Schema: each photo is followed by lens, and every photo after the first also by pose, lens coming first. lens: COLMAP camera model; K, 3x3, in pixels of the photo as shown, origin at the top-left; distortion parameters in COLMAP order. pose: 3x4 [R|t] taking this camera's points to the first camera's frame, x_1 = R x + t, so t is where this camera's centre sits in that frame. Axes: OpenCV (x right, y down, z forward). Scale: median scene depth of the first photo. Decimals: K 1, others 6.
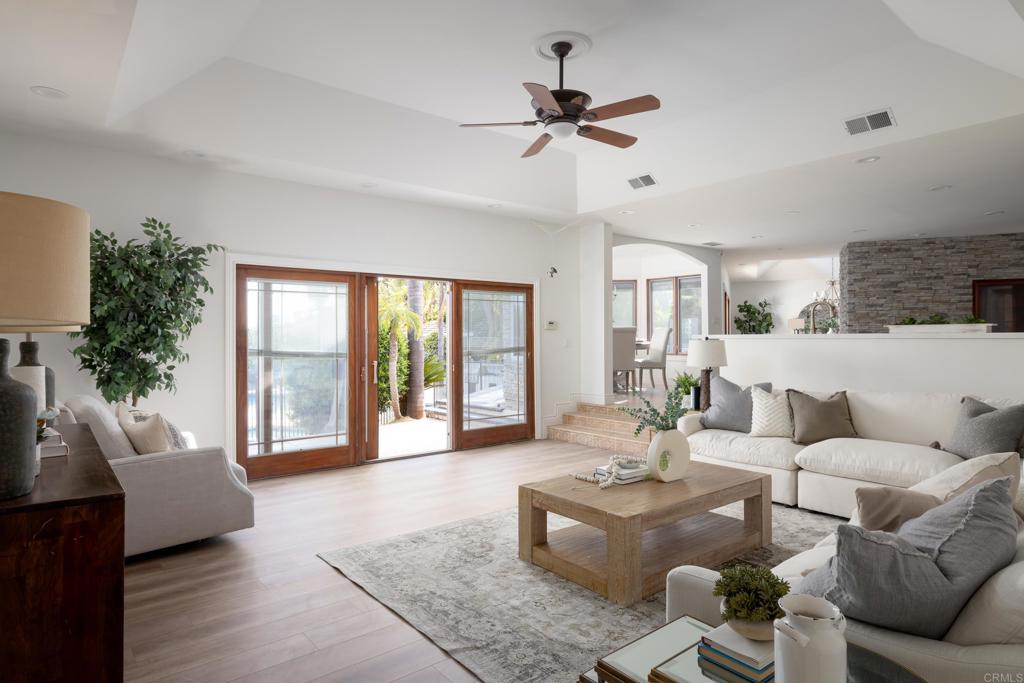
lens RADIAL K [[592.1, 0, 506.1], [0, 592.1, 337.6], [0, 0, 1]] dist [-0.000072, -0.001304]
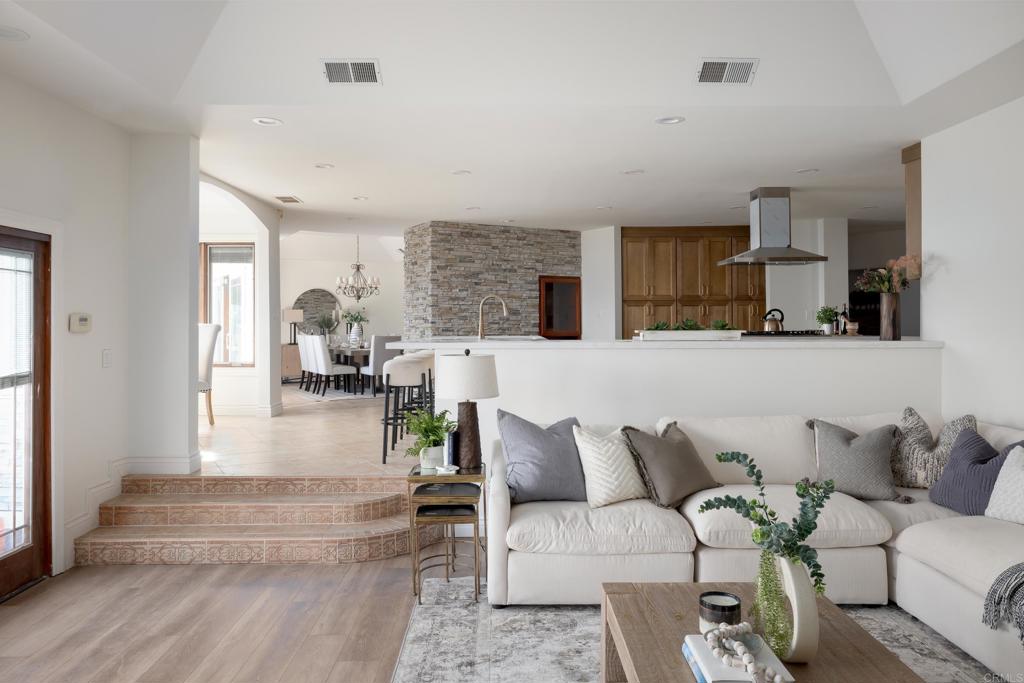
lens RADIAL K [[729.0, 0, 518.1], [0, 729.0, 314.2], [0, 0, 1]] dist [0.012311, 0.002351]
pose [[0.616553, 0.012849, 0.787209, -0.144410], [0.000368, 0.999862, -0.016608, -0.015885], [-0.787313, 0.010530, 0.616463, 0.306597]]
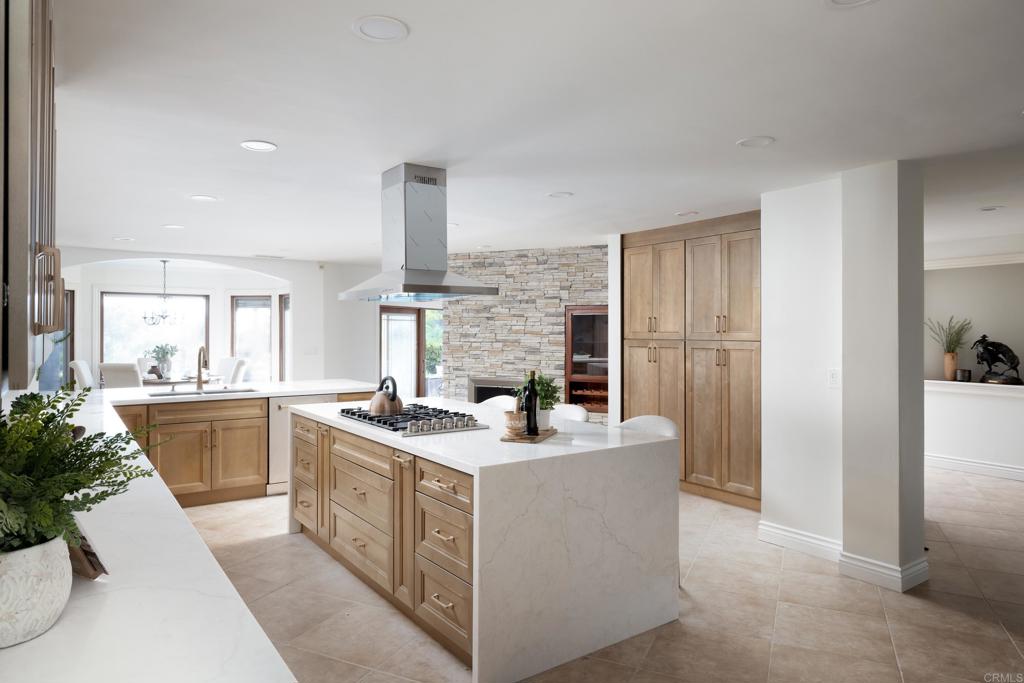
lens RADIAL K [[632.0, 0, 511.6], [0, 632.0, 331.6], [0, 0, 1]] dist [0.004469, 0.000769]
pose [[0.998943, 0.005376, -0.045646, 0.748040], [-0.005174, 0.999976, 0.004555, -0.066236], [0.045670, -0.004314, 0.998947, 0.181079]]
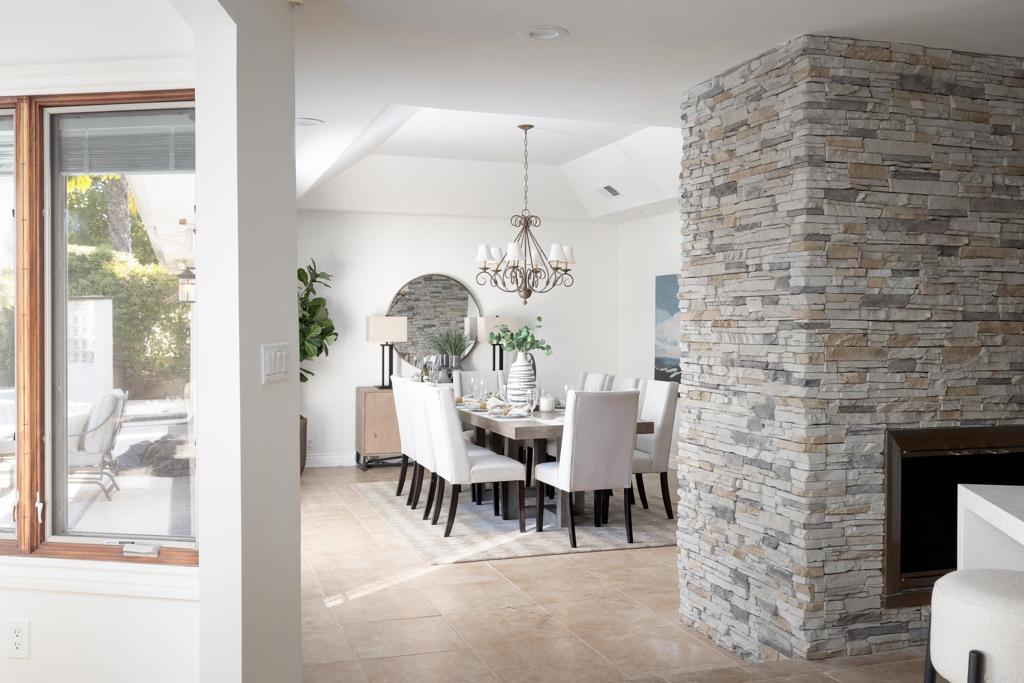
lens RADIAL K [[980.1, 0, 512.8], [0, 980.1, 343.6], [0, 0, 1]] dist [-0.024986, 0.000000]
pose [[0.755681, -0.009207, 0.654875, 0.244847], [-0.003608, 0.999827, 0.018221, -0.045245], [-0.654929, -0.016132, 0.755518, 0.825798]]
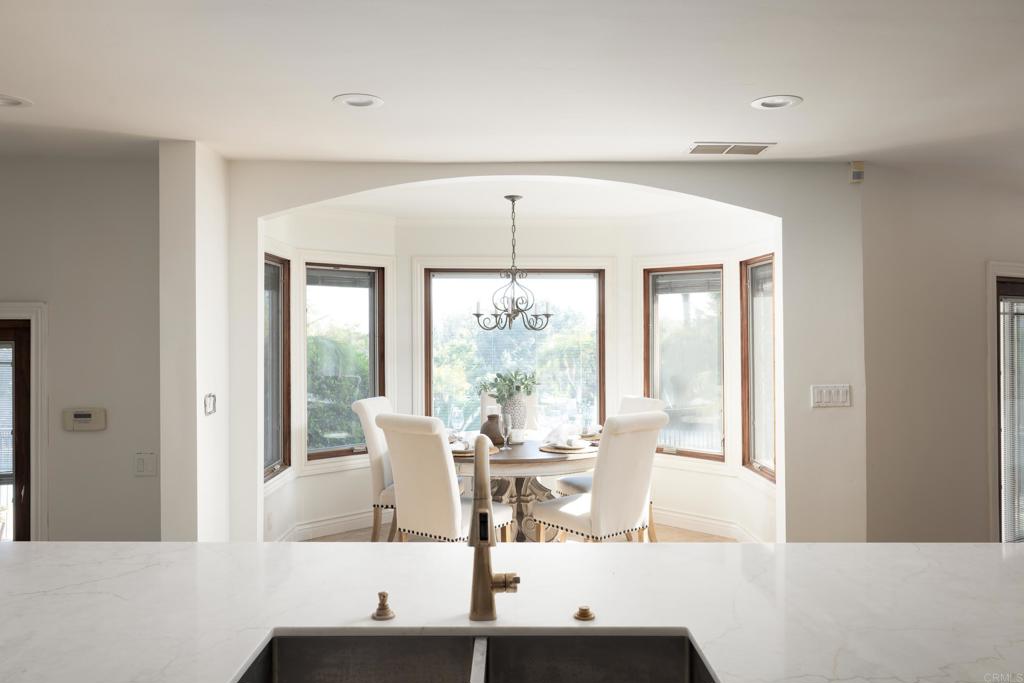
lens RADIAL K [[792.3, 0, 510.3], [0, 792.3, 336.9], [0, 0, 1]] dist [-0.008490, -0.002484]
pose [[0.797646, 0.010506, -0.603034, 0.535555], [-0.002029, 0.999889, 0.014737, -0.072497], [0.603122, -0.010532, 0.797579, 0.632345]]
